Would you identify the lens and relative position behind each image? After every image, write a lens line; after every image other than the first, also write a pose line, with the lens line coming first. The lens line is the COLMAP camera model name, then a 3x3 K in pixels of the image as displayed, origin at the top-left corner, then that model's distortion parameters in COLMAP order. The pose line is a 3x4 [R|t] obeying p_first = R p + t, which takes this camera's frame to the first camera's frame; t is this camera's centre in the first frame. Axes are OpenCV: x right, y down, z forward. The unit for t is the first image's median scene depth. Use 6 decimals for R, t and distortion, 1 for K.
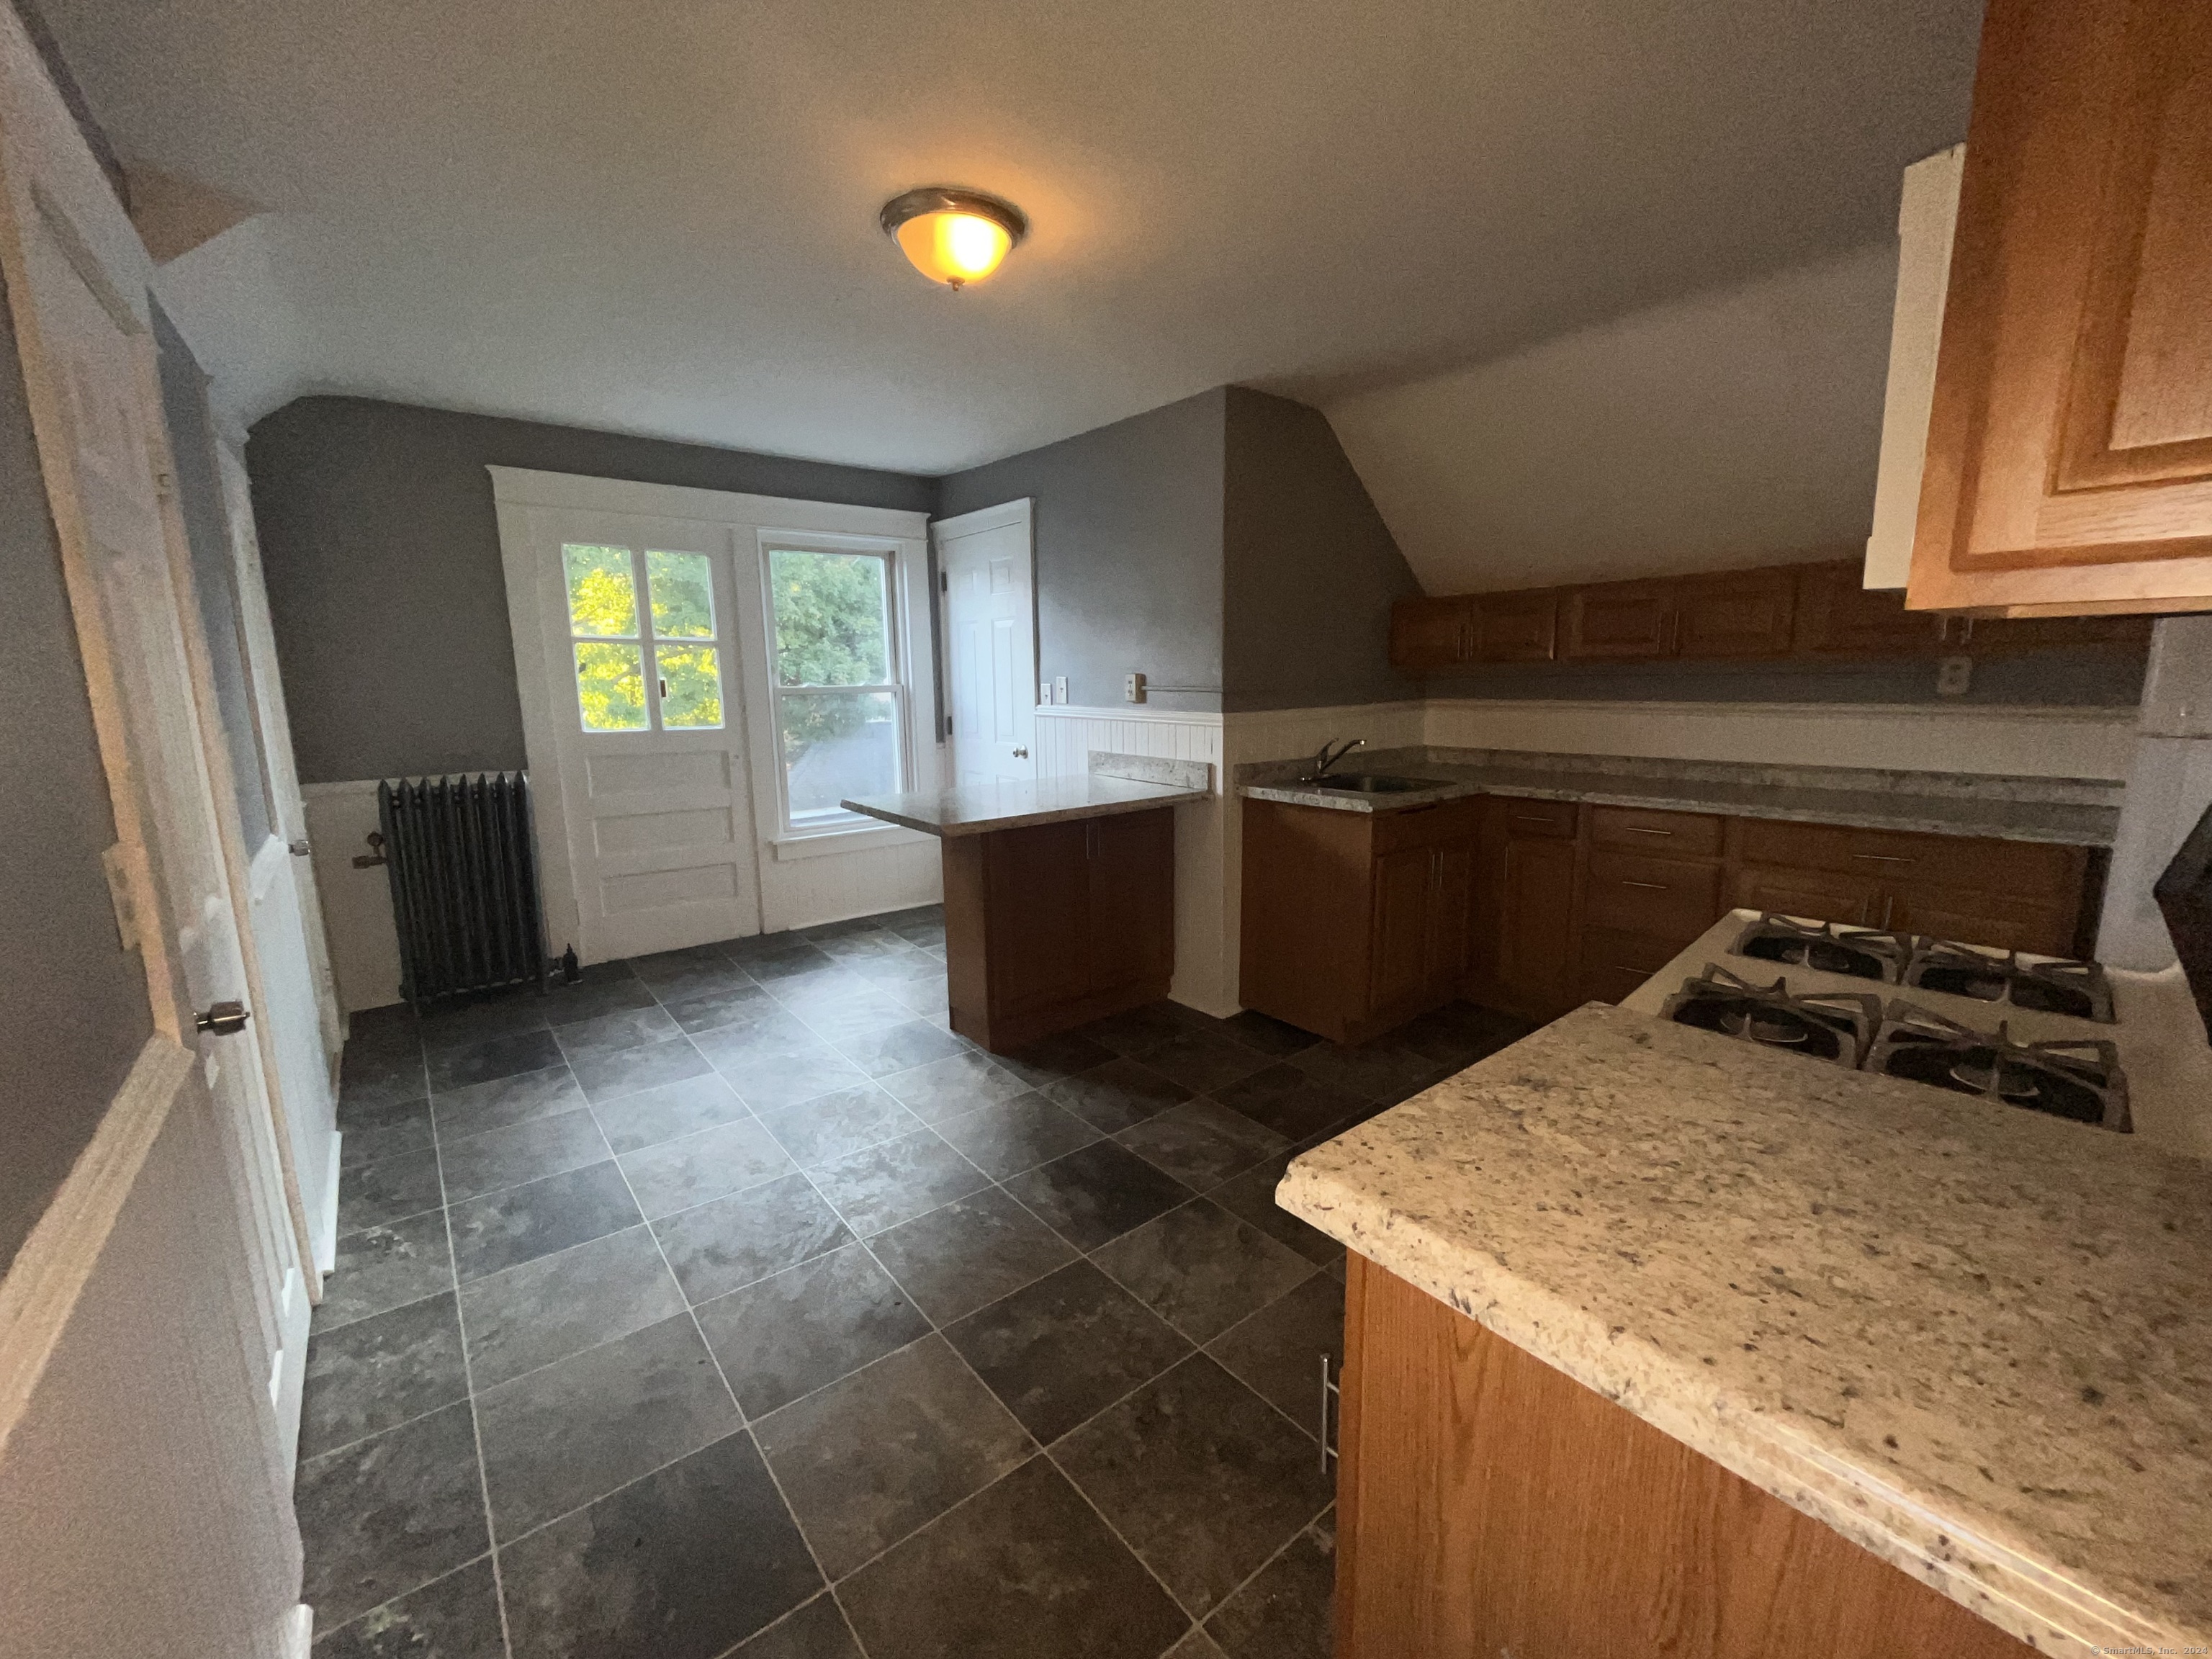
lens RADIAL K [[899.7, 0, 1114.9], [0, 899.7, 844.3], [0, 0, 1]] dist [-0.000219, 0.000126]
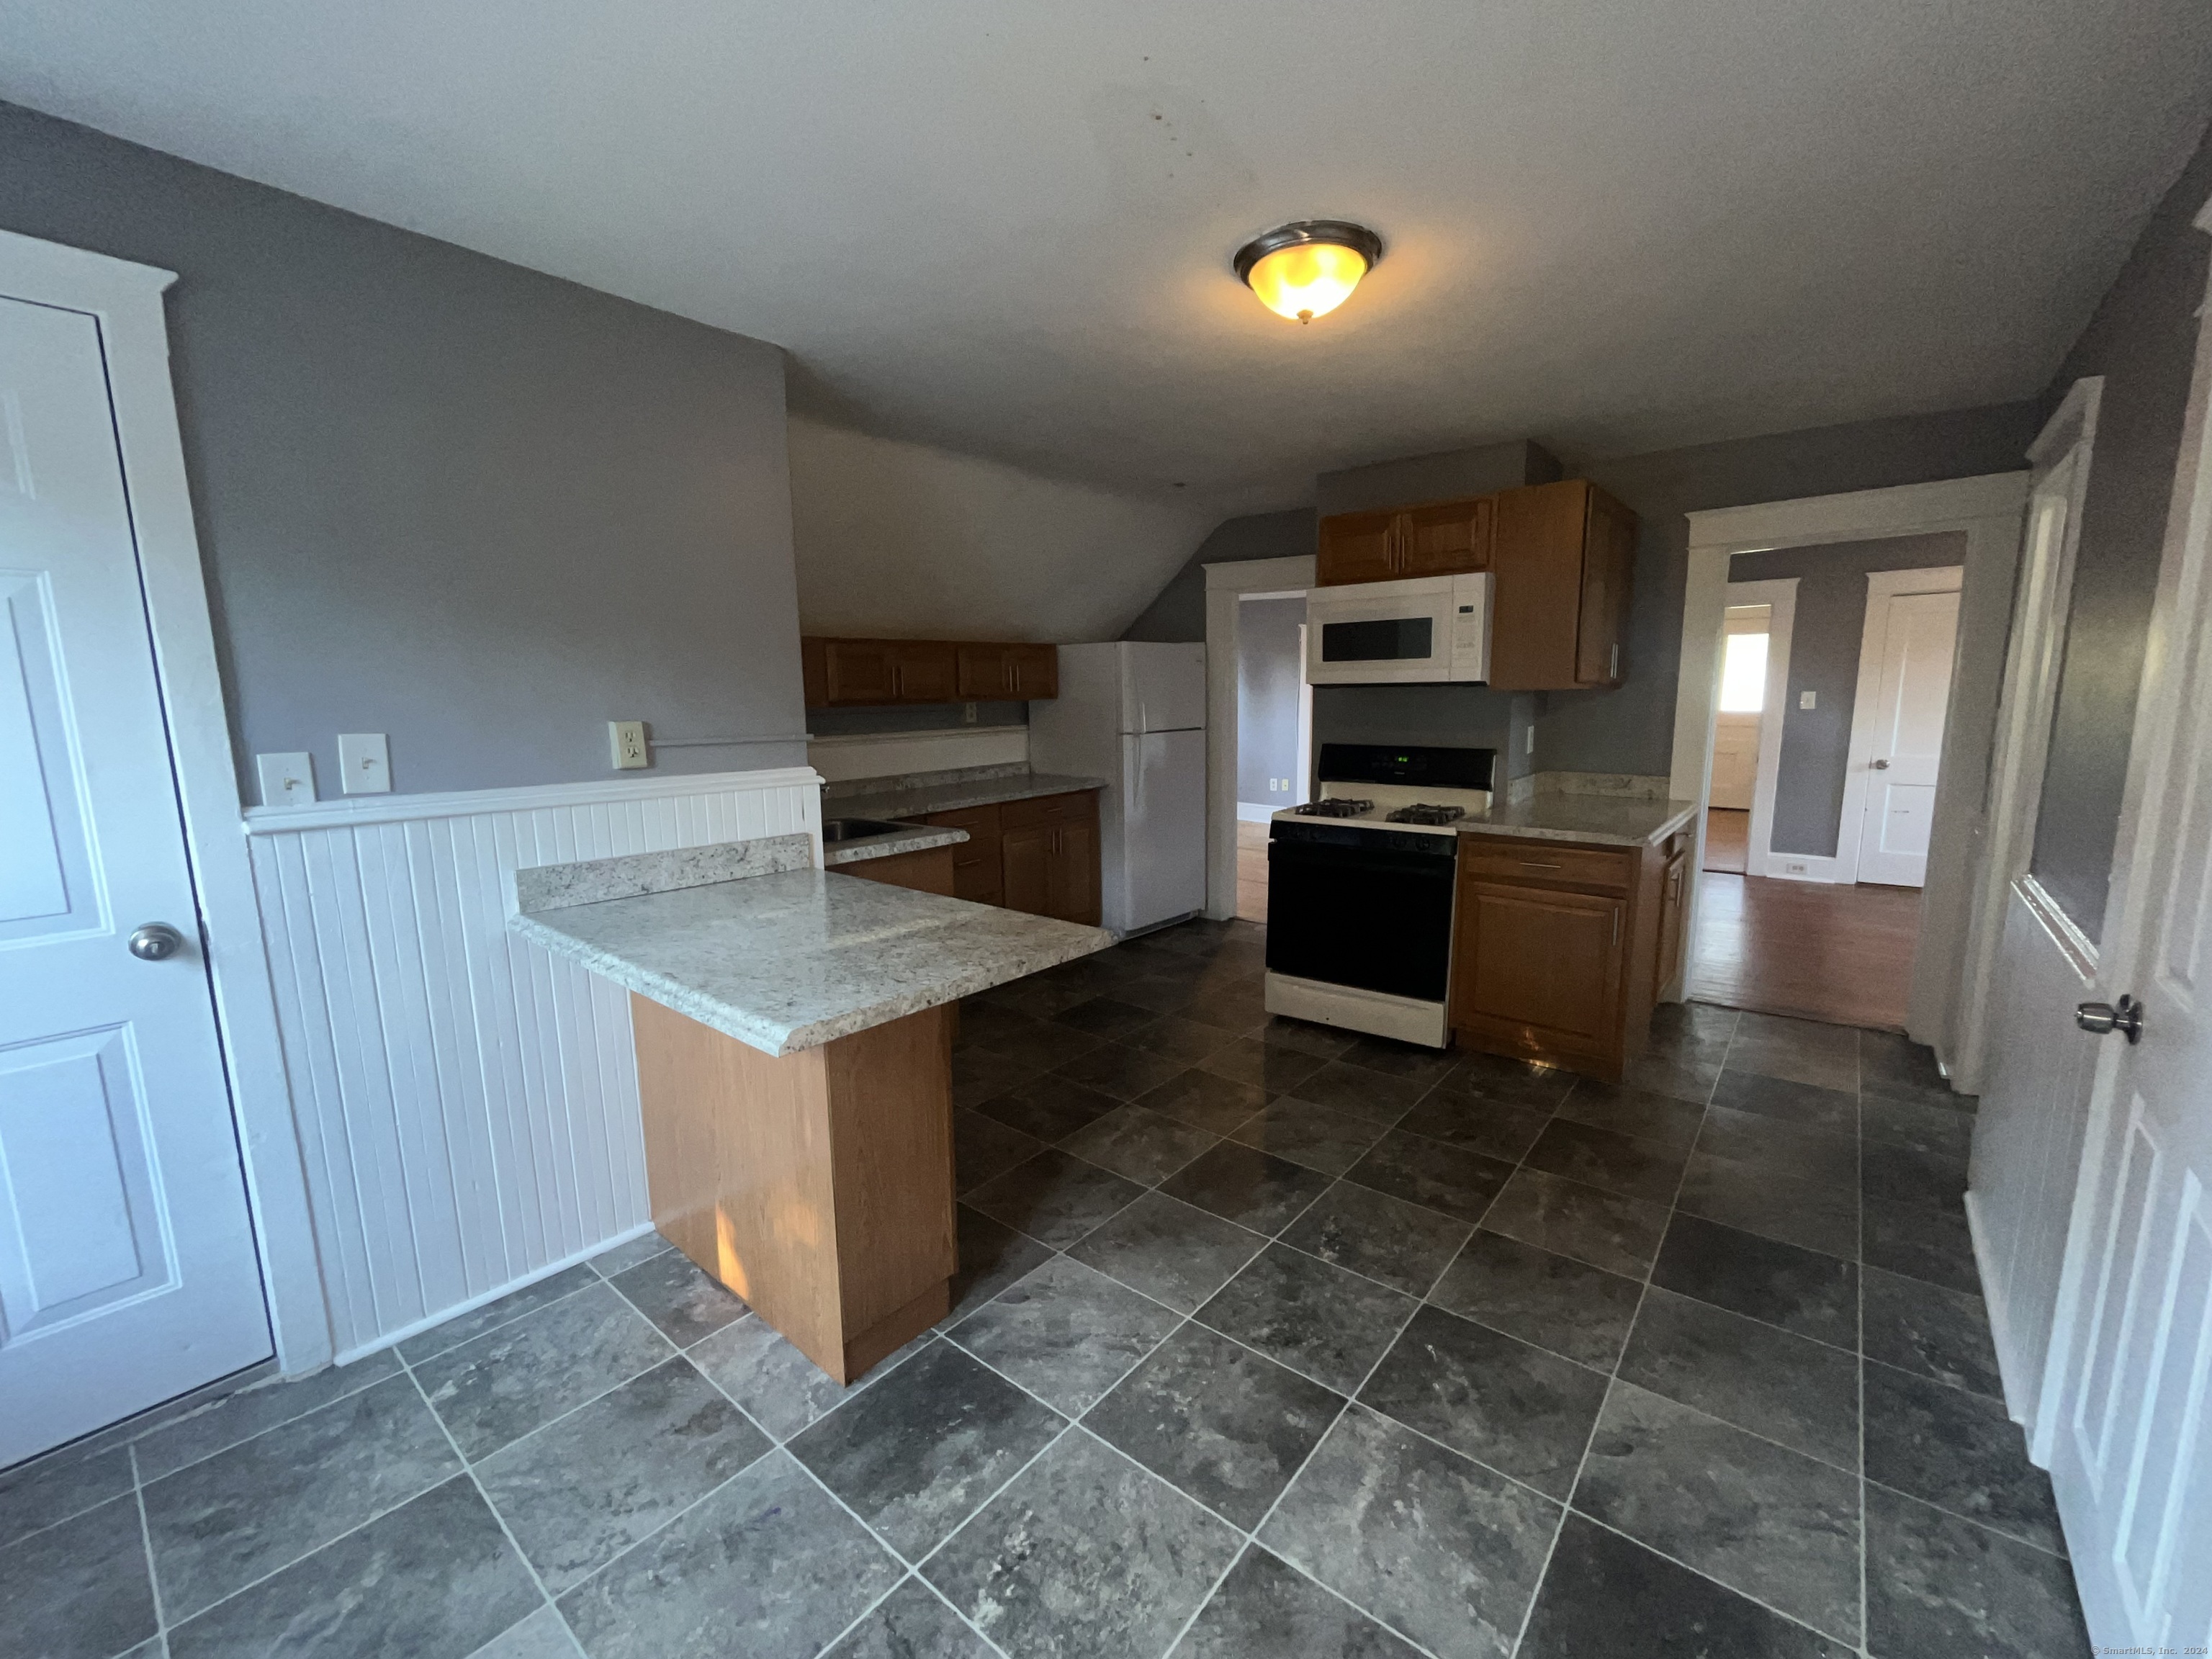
lens RADIAL K [[899.7, 0, 1107.0], [0, 899.7, 825.9], [0, 0, 1]] dist [-0.000219, 0.000126]
pose [[-0.185371, -0.128434, 0.974239, -0.726881], [0.200805, 0.965551, 0.165496, -0.182273], [-0.961933, 0.226310, -0.153195, 0.930692]]
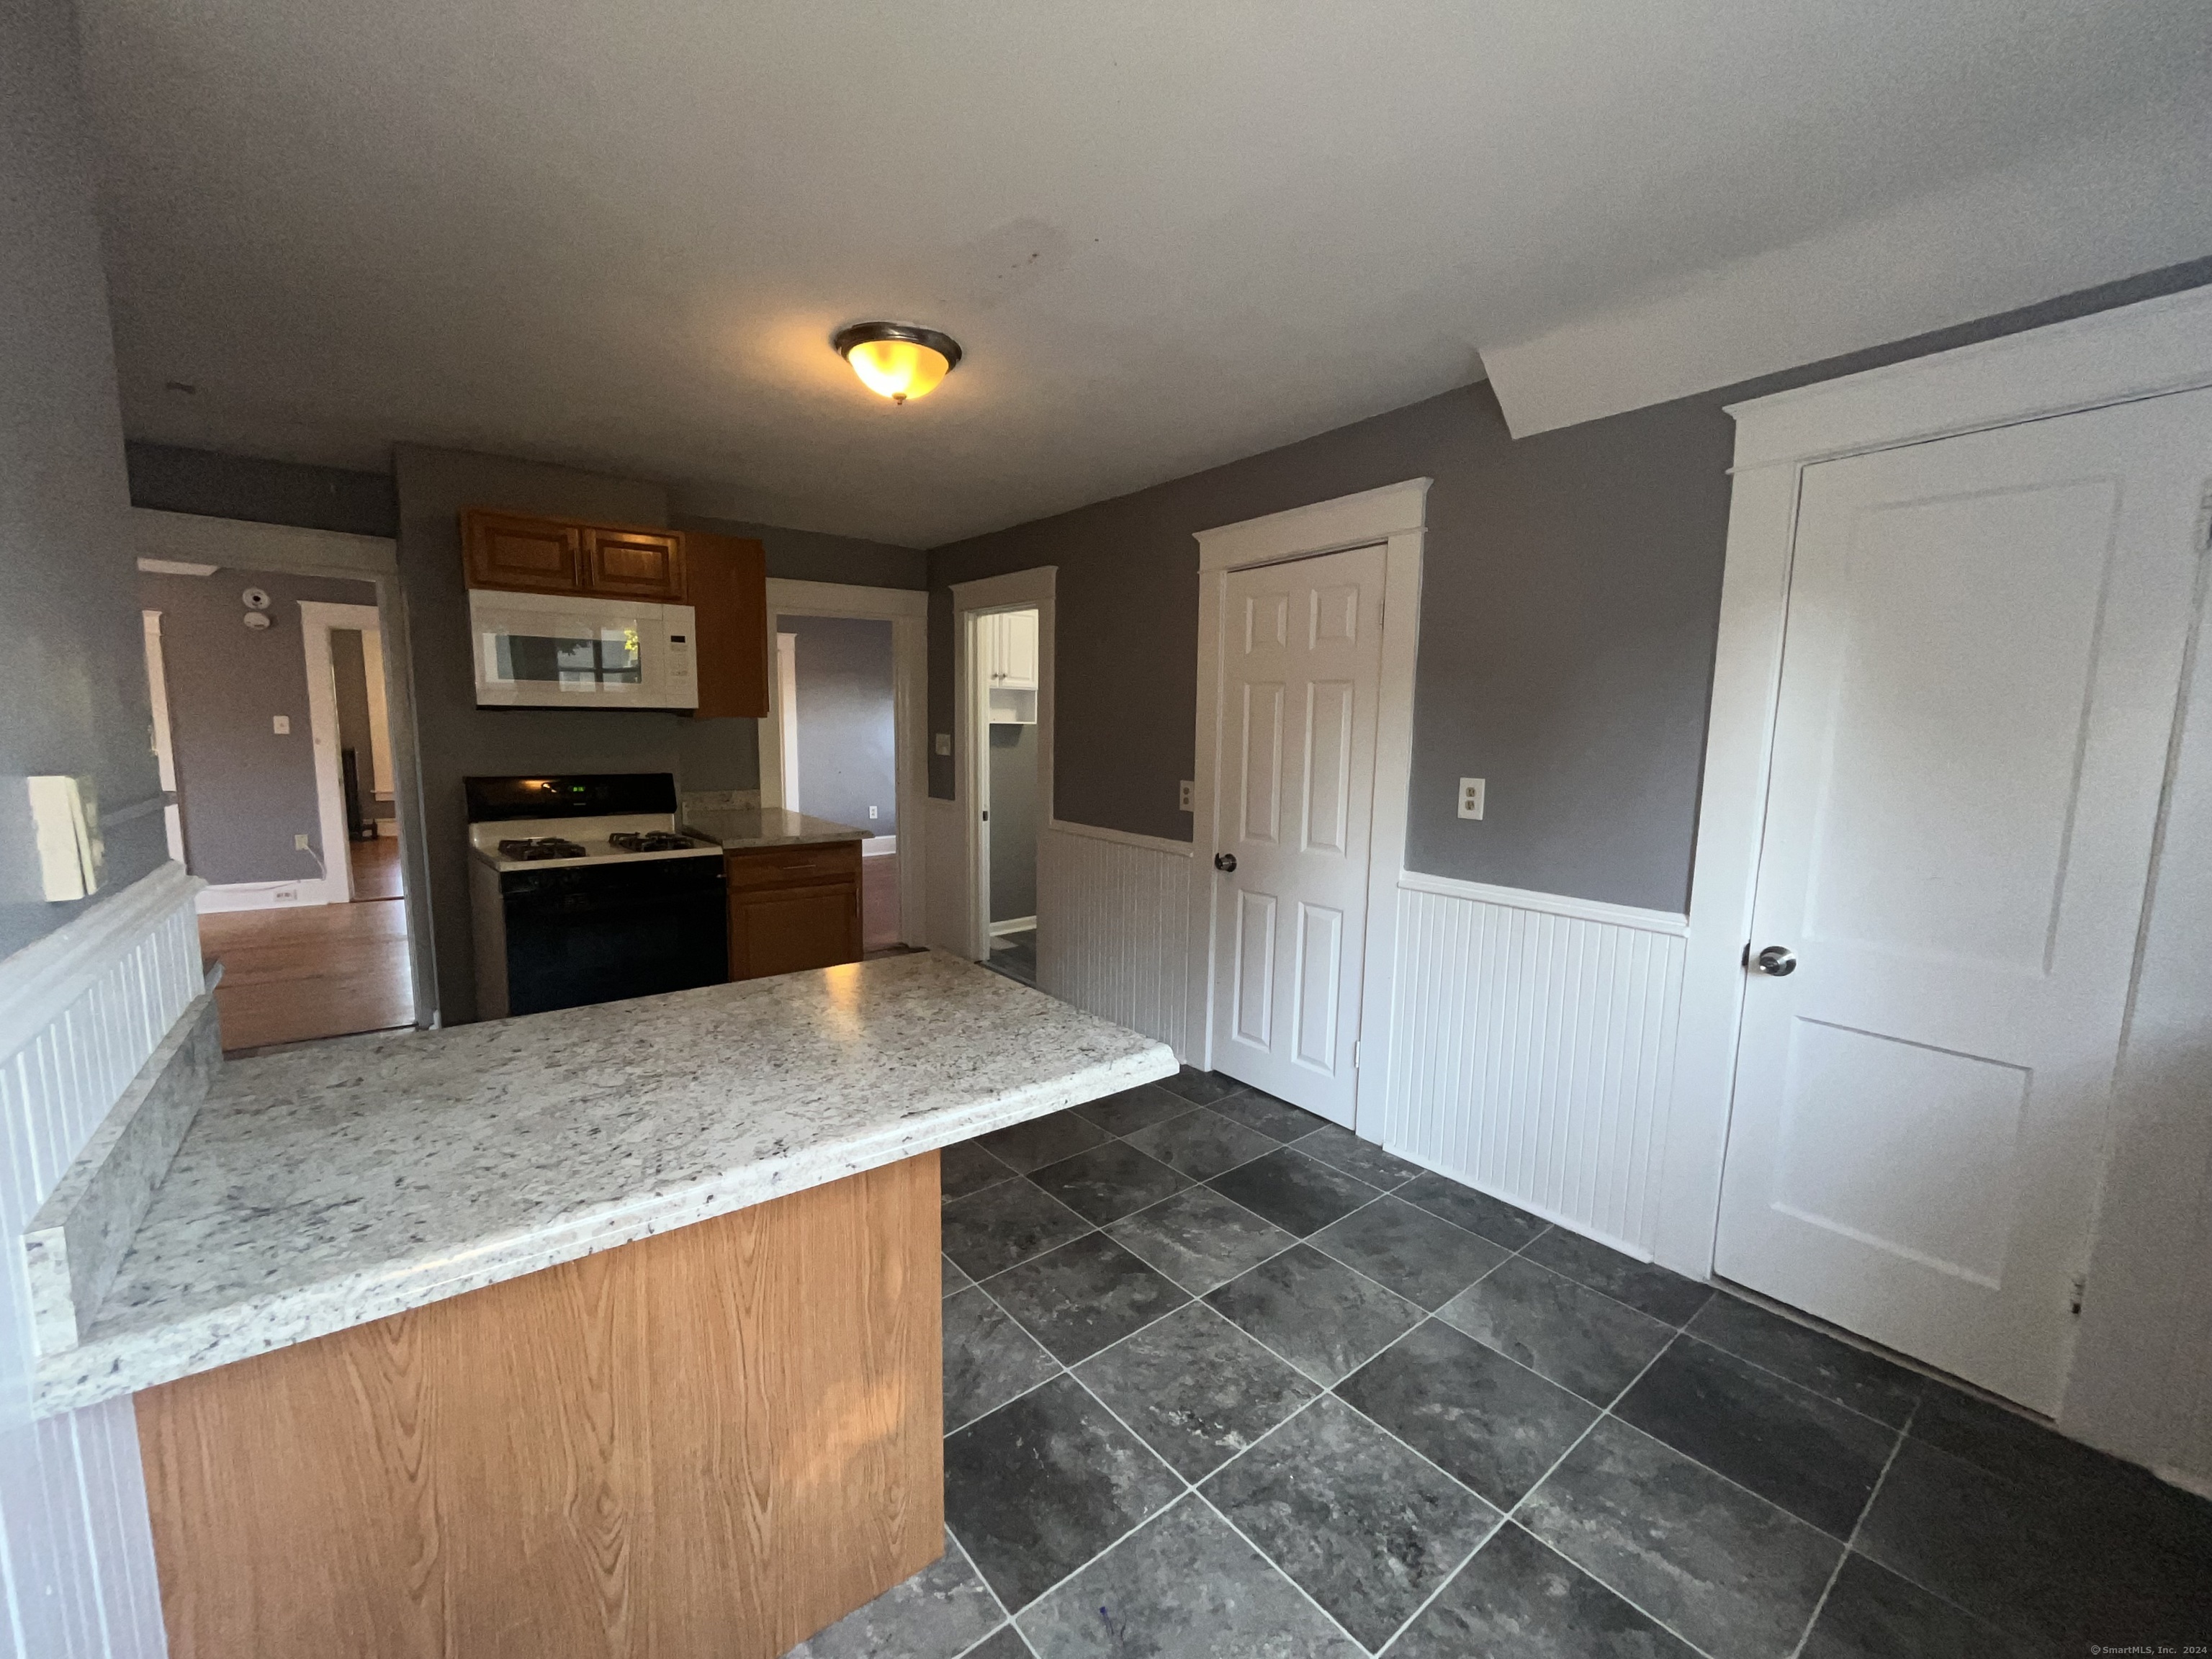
lens RADIAL K [[899.7, 0, 1101.3], [0, 899.7, 826.0], [0, 0, 1]] dist [-0.000219, 0.000126]
pose [[-0.999577, -0.004807, 0.028699, -0.088870], [0.004148, 0.952652, 0.304036, -0.328204], [-0.028802, 0.304026, -0.952228, 1.621374]]
